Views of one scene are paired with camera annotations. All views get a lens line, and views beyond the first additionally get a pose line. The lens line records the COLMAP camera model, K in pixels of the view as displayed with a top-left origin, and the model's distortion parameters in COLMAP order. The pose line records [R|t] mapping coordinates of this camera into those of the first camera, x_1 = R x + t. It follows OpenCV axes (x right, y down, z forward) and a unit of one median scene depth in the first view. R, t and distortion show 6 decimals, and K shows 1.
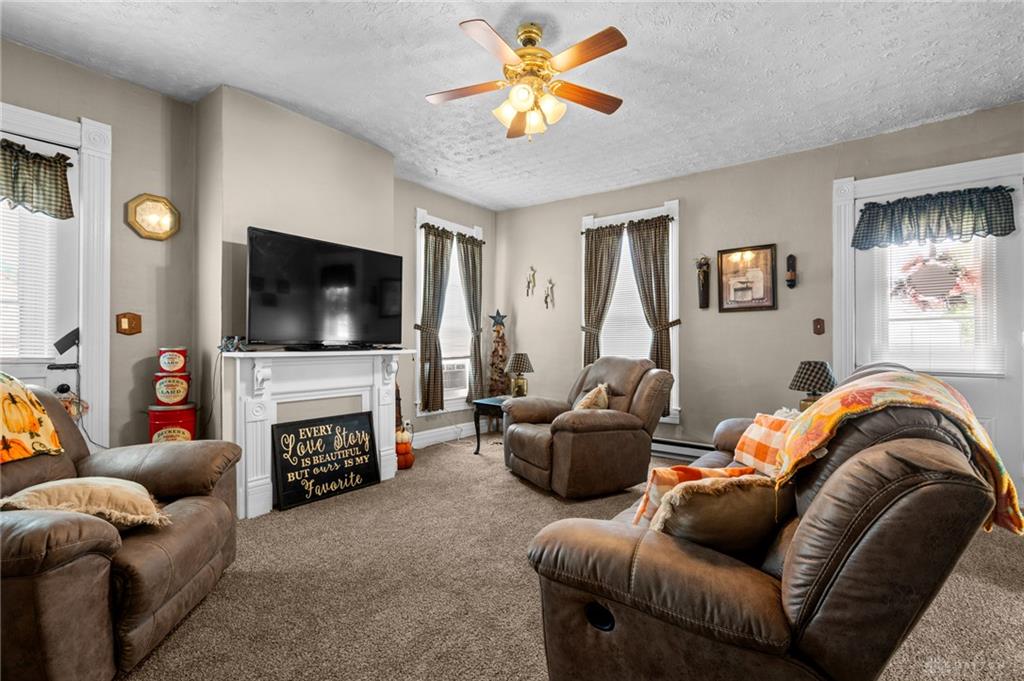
lens RADIAL K [[477.3, 0, 511.8], [0, 477.3, 342.9], [0, 0, 1]] dist [0.011654, -0.001031]
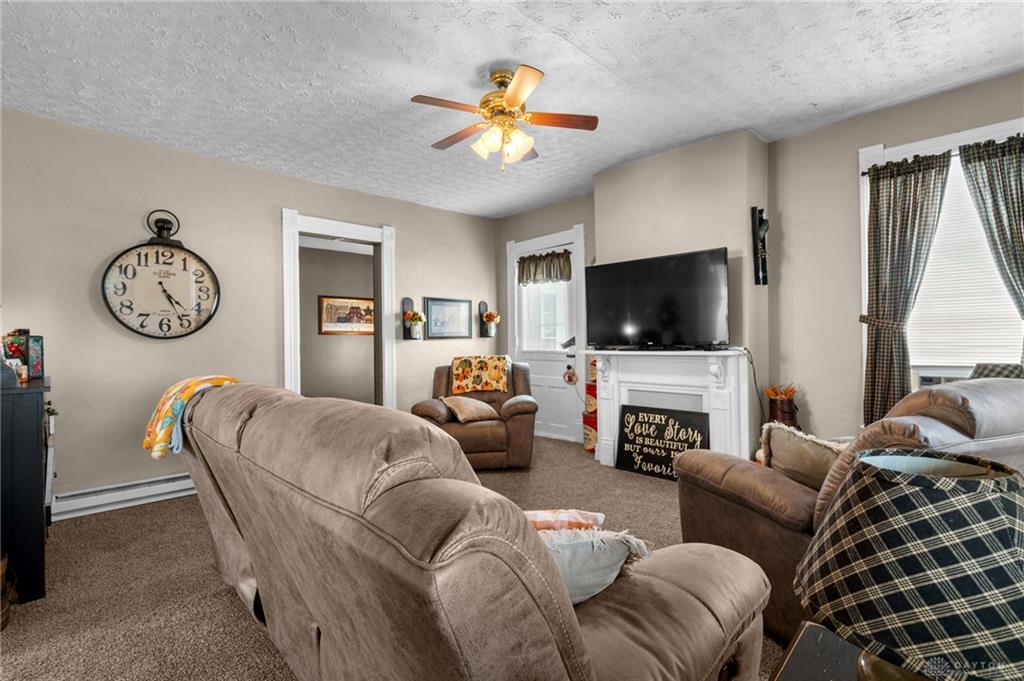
lens RADIAL K [[477.3, 0, 507.2], [0, 477.3, 341.8], [0, 0, 1]] dist [0.011654, -0.001031]
pose [[-0.159887, 0.002080, -0.987133, 0.843098], [0.012906, 0.999917, 0.000016, -0.009818], [0.987051, -0.012737, -0.159900, 0.860400]]
